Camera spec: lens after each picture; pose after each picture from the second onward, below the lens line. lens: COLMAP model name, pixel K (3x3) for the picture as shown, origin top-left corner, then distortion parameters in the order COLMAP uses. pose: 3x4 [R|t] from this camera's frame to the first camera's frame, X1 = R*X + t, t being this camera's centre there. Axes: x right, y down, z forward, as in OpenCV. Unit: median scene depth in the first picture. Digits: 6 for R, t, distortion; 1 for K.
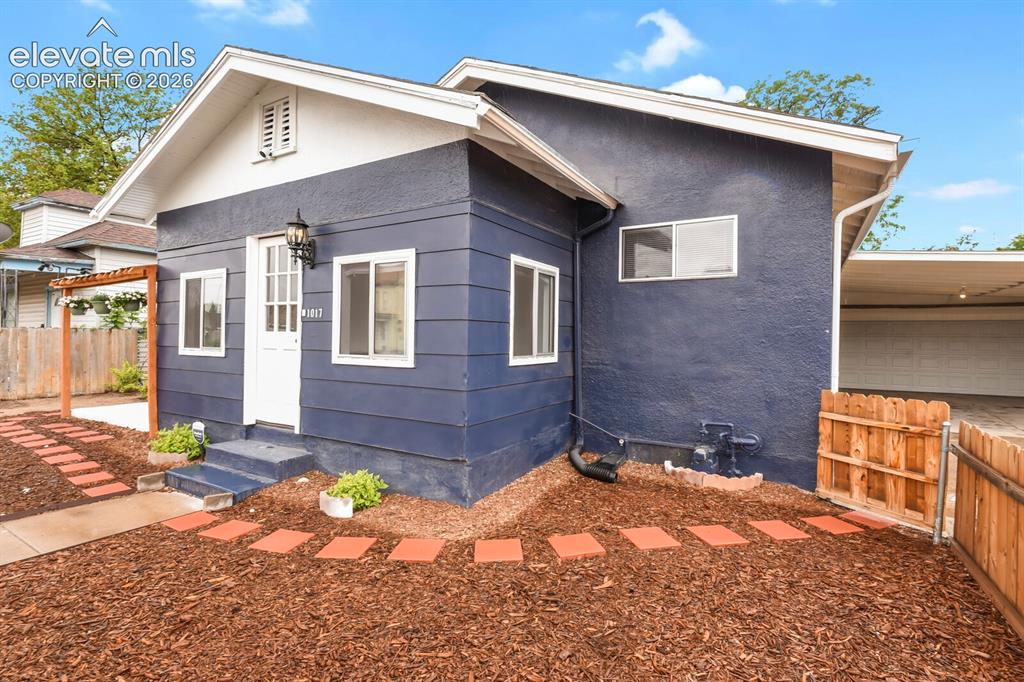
lens RADIAL K [[495.6, 0, 511.8], [0, 495.6, 337.6], [0, 0, 1]] dist [-0.013644, -0.002175]
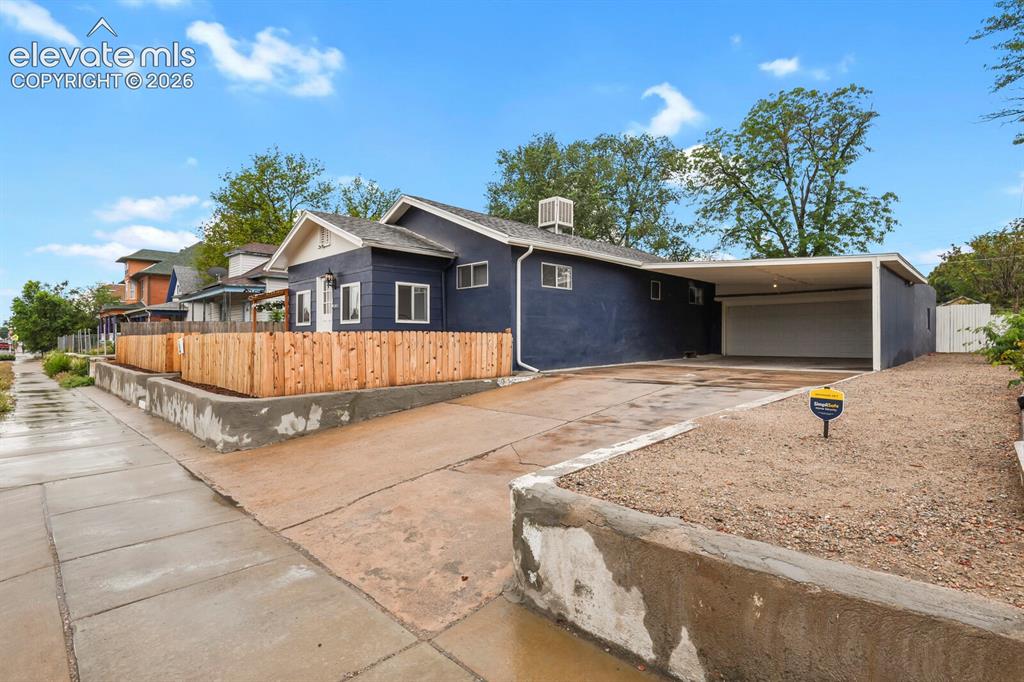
lens RADIAL K [[495.6, 0, 511.9], [0, 495.6, 338.6], [0, 0, 1]] dist [-0.013644, -0.002175]
pose [[0.969917, -0.013527, -0.243059, 0.880193], [0.013073, 0.999908, -0.003483, 0.111932], [0.243083, 0.000201, 0.970005, -1.025593]]
